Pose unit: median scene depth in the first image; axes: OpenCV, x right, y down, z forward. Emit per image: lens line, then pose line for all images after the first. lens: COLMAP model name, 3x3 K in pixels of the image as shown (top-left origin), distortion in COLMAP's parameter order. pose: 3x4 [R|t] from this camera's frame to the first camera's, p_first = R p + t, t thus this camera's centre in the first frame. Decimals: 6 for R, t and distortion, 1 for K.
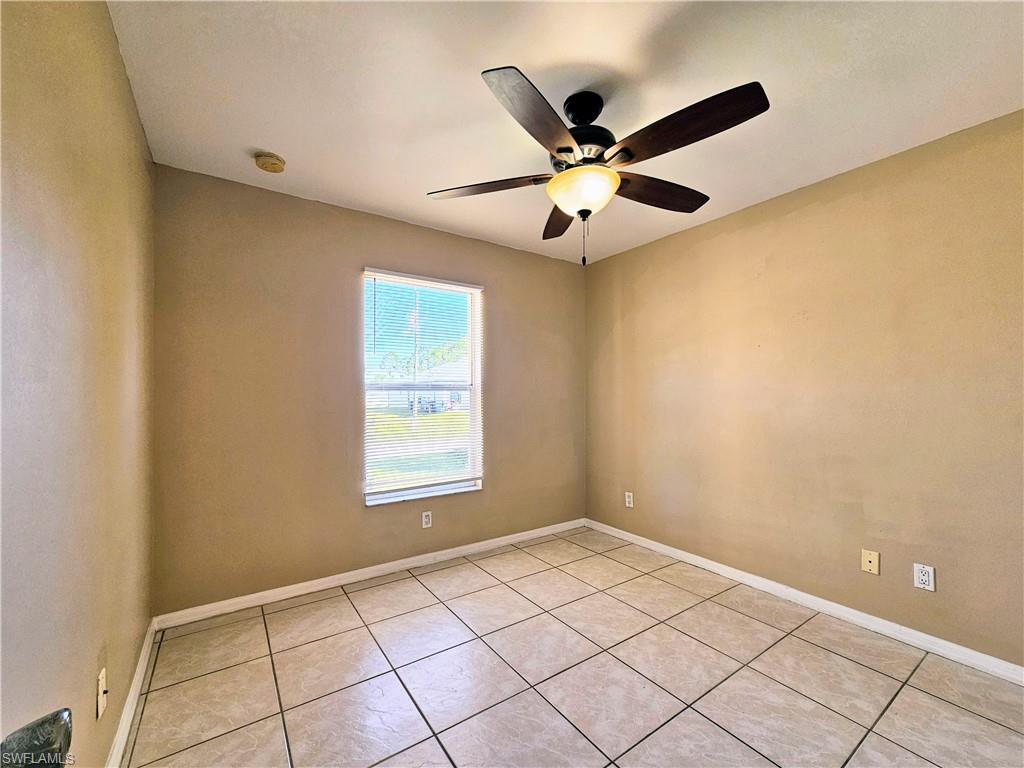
lens RADIAL K [[419.7, 0, 513.1], [0, 419.7, 393.8], [0, 0, 1]] dist [-0.000949, 0.000921]
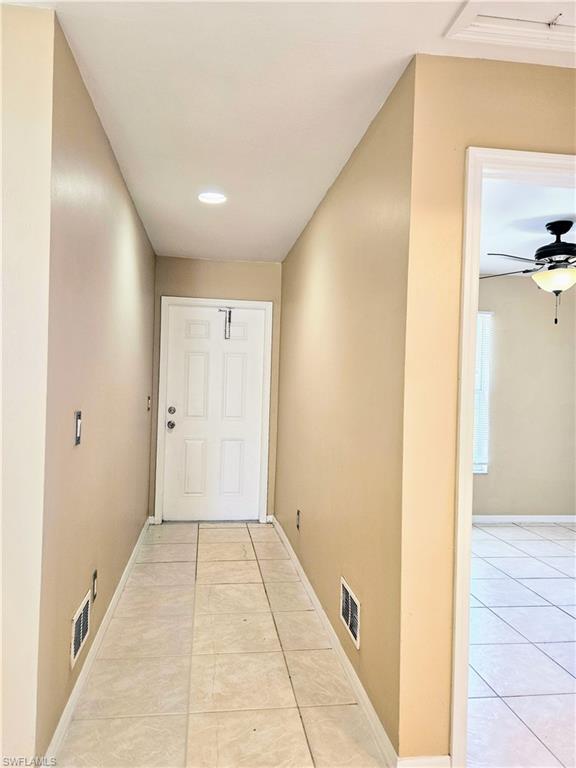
lens RADIAL K [[512.2, 0, 288.0], [0, 512.2, 384.0], [0, 0, 1]] dist [0.069338, -0.054078]
pose [[0.893587, 0.028454, -0.447988, 0.135156], [-0.027870, 0.999580, 0.007896, -0.057317], [0.448025, 0.005430, 0.894005, -1.114651]]
